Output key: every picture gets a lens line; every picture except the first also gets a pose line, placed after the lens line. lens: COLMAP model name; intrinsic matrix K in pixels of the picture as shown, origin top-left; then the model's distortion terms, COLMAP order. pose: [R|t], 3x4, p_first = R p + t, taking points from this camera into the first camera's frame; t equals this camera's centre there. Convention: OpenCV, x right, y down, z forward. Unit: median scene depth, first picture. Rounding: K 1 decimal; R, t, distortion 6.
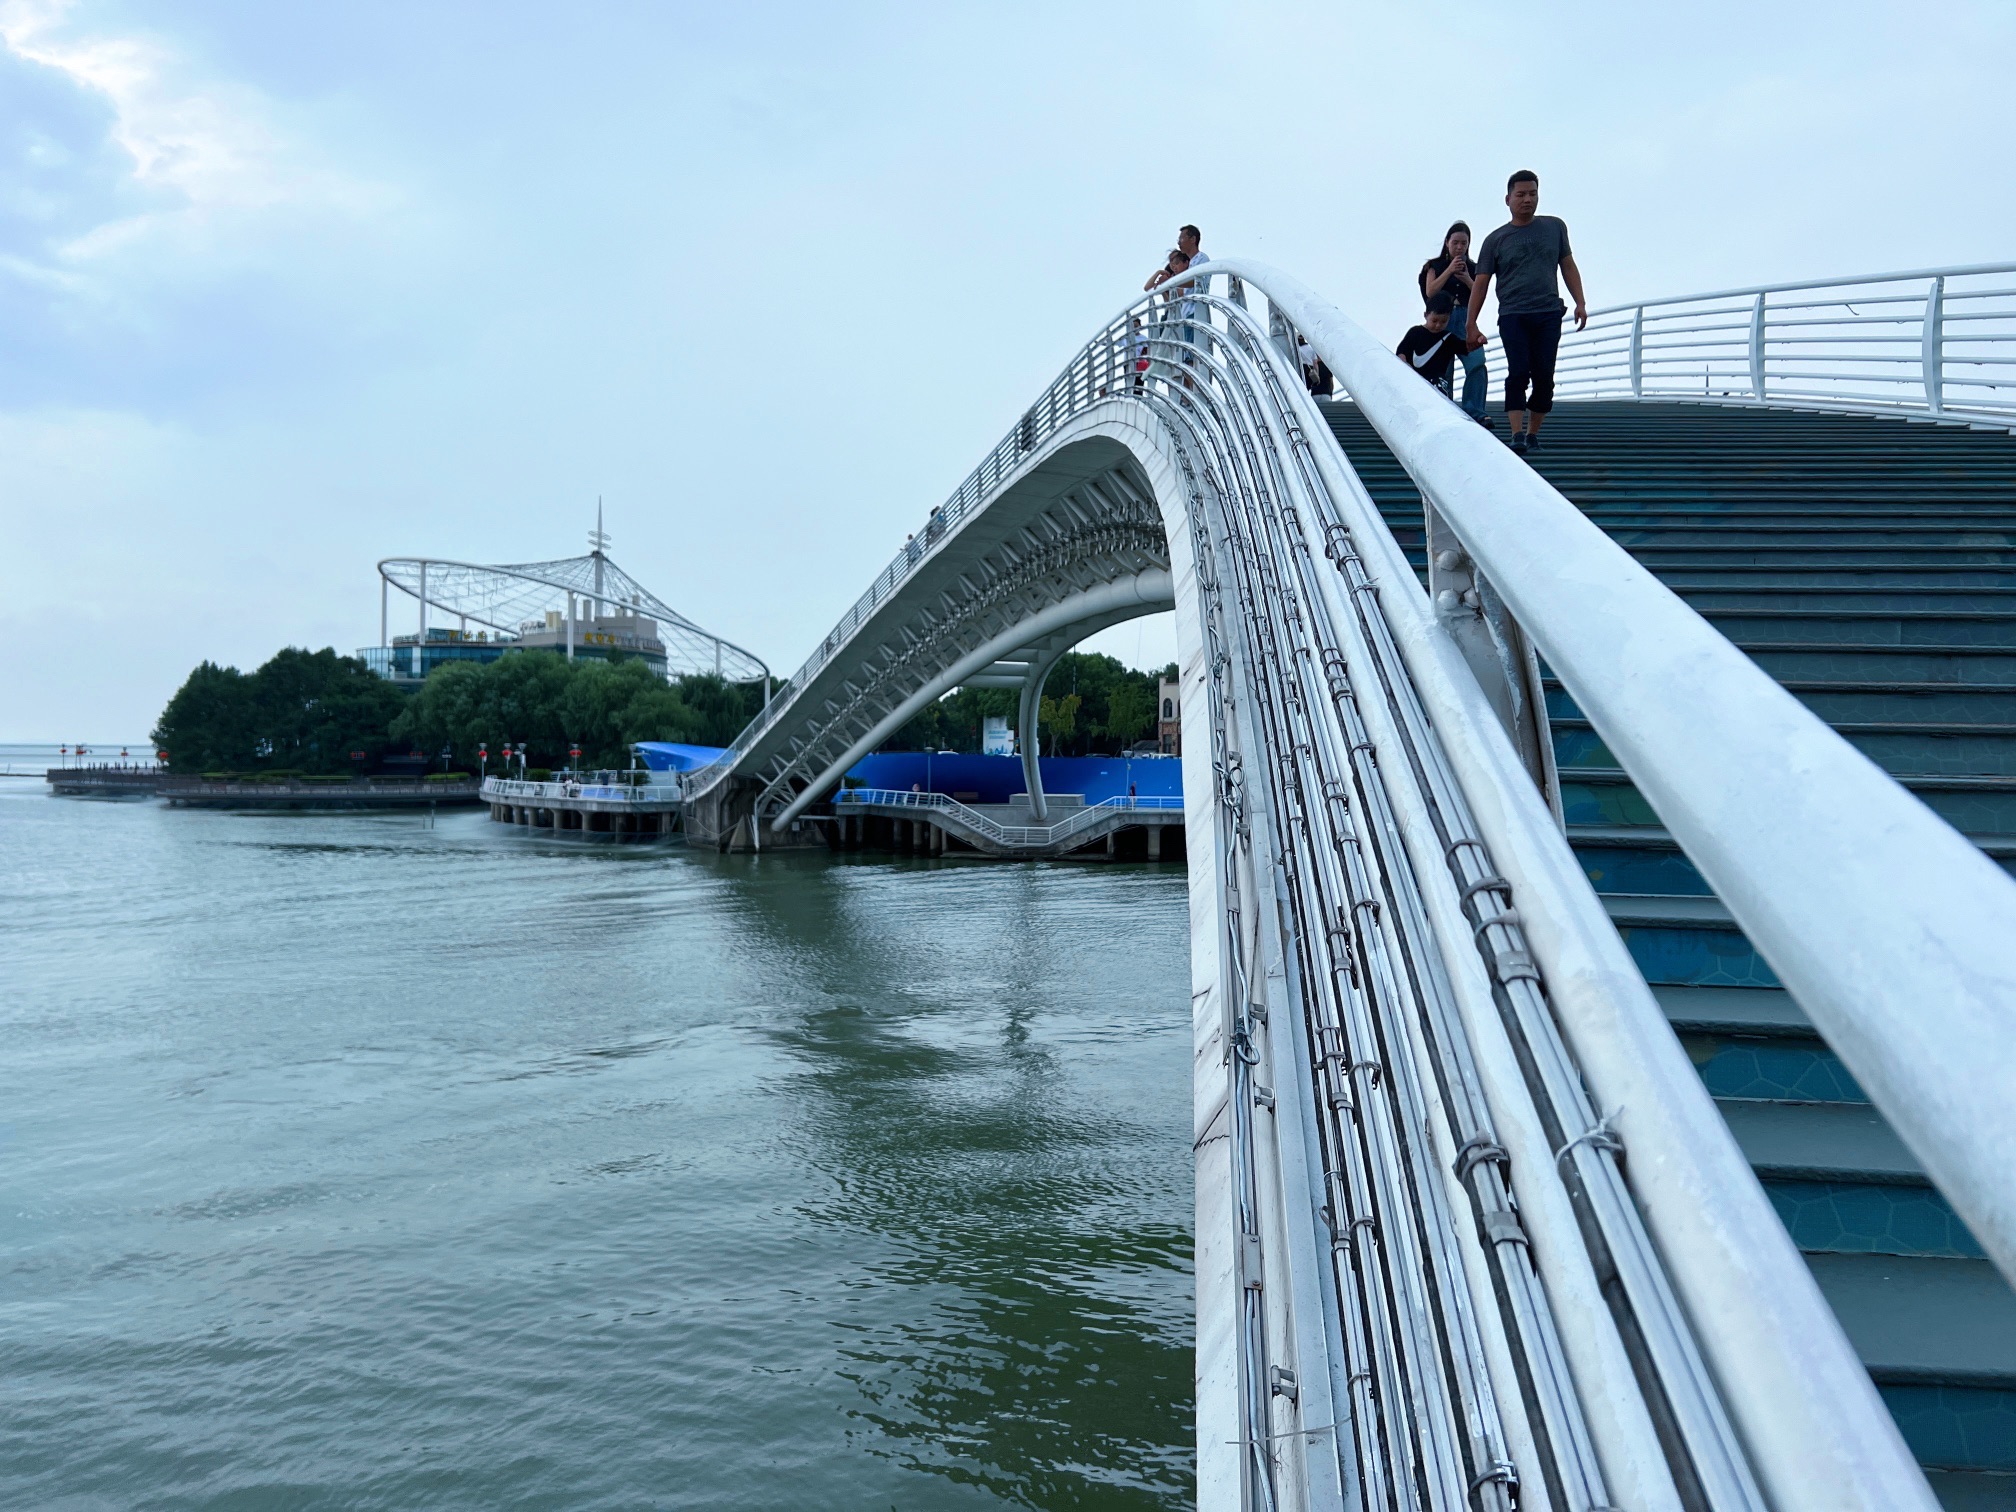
lens RADIAL K [[1526.9, 0, 1008.0], [0, 1526.9, 756.0], [0, 0, 1]] dist [0.002119, 0.000511]
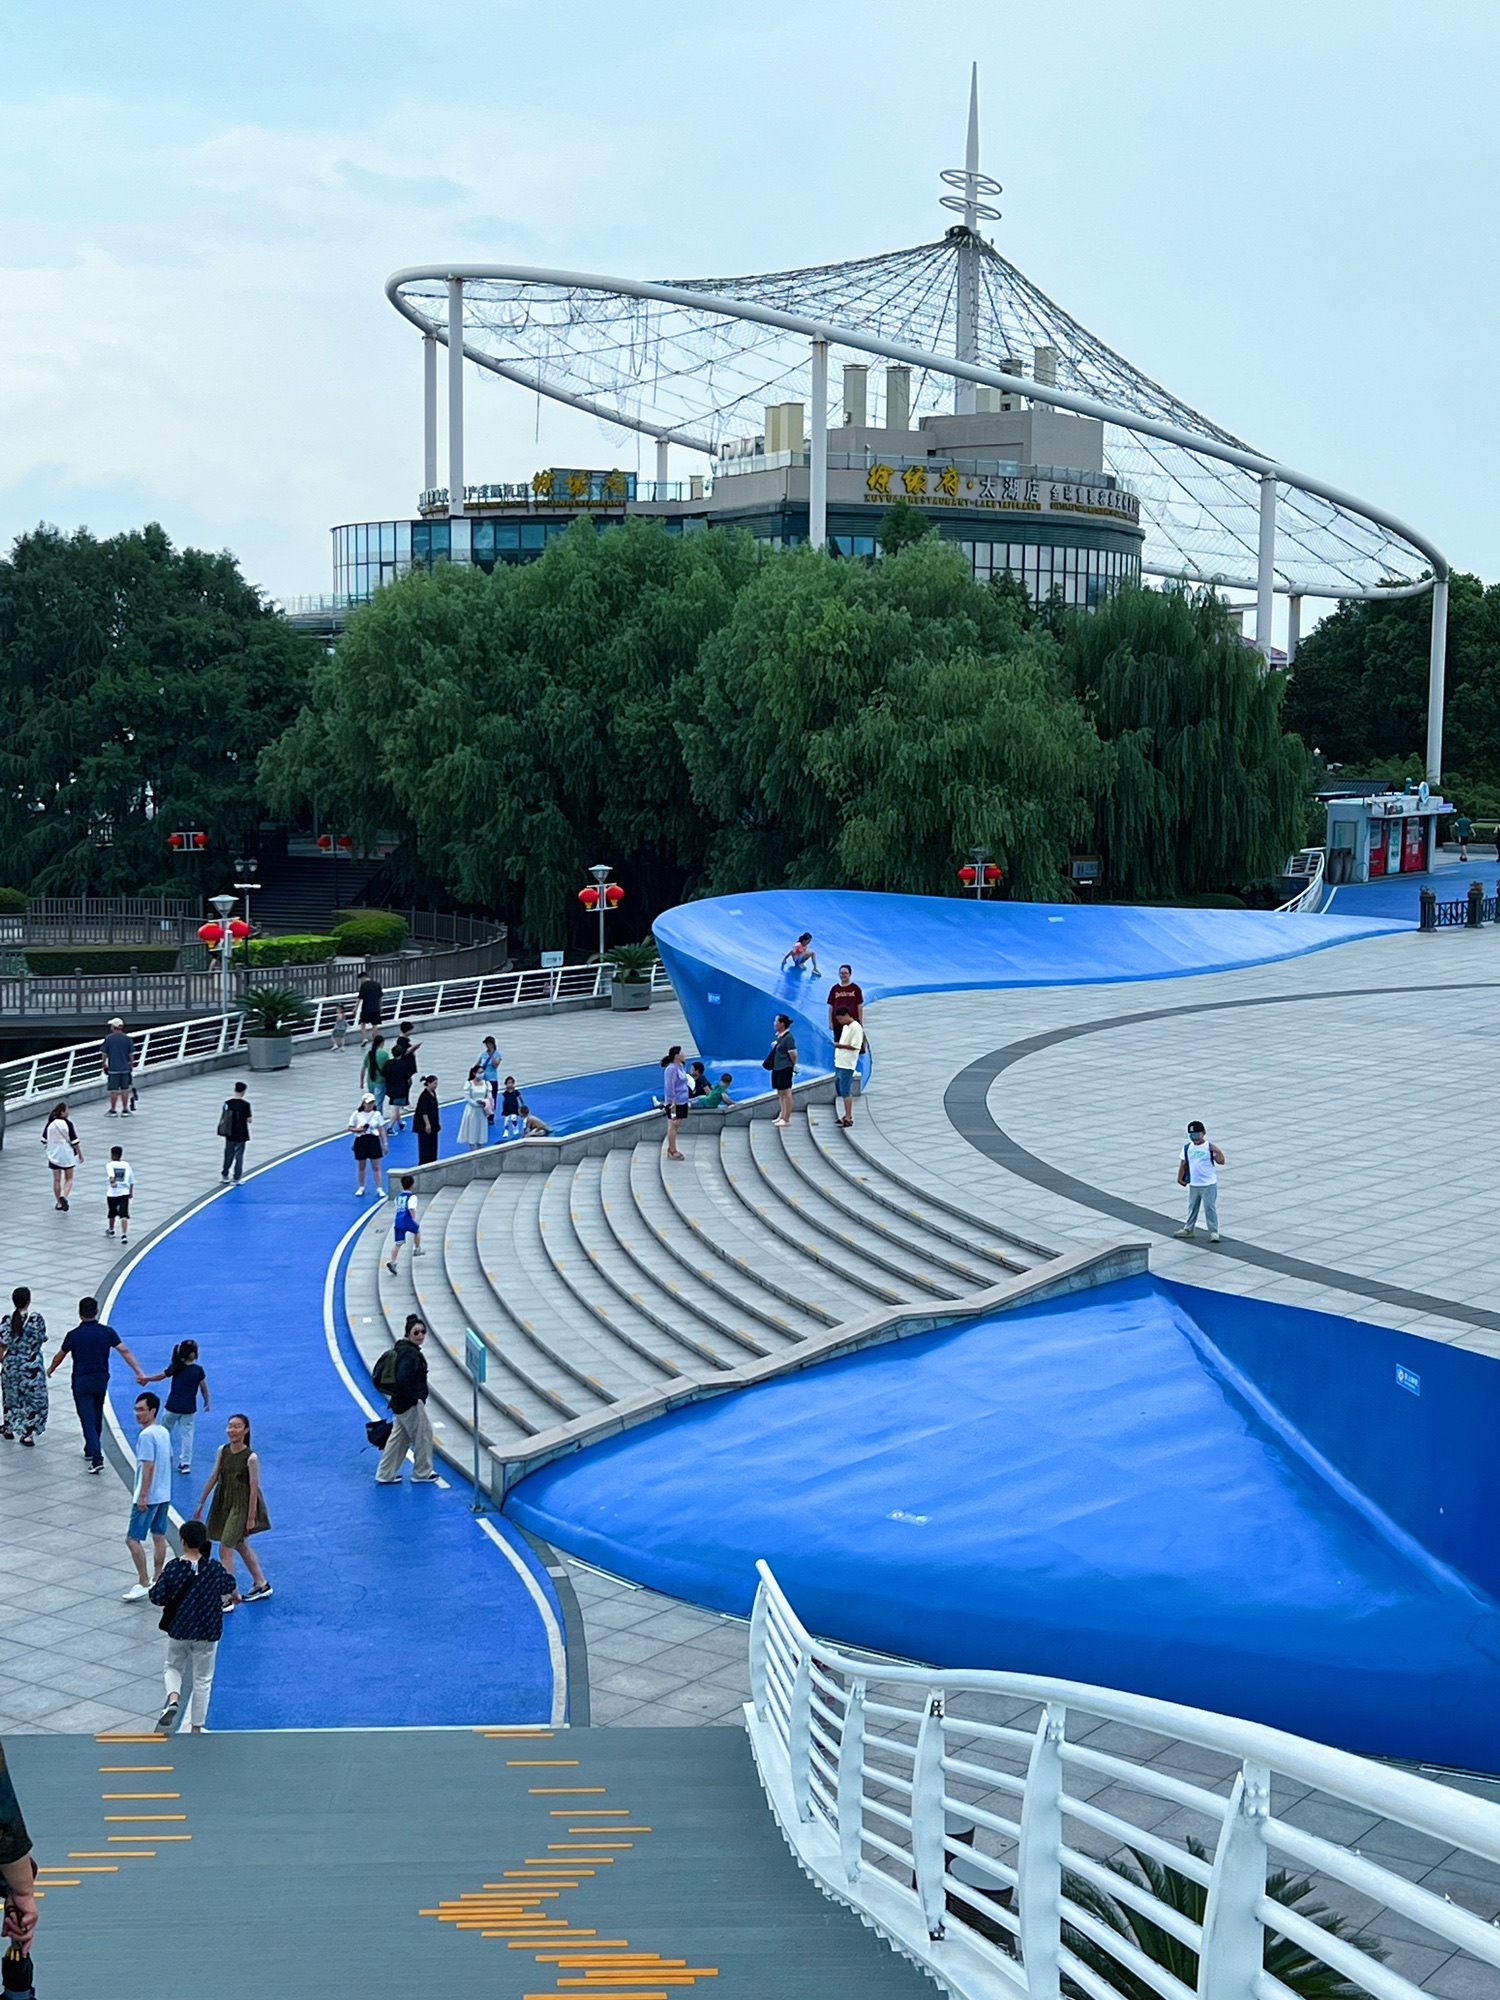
lens RADIAL K [[2962.7, 0, 750.0], [0, 2962.7, 1000.0], [0, 0, 1]] dist [0.167599, 0.023812]
pose [[0.913422, 0.039594, -0.405083, -0.030871], [-0.001287, 0.995533, 0.094404, -0.025358], [0.407012, -0.085709, 0.909393, 0.382898]]
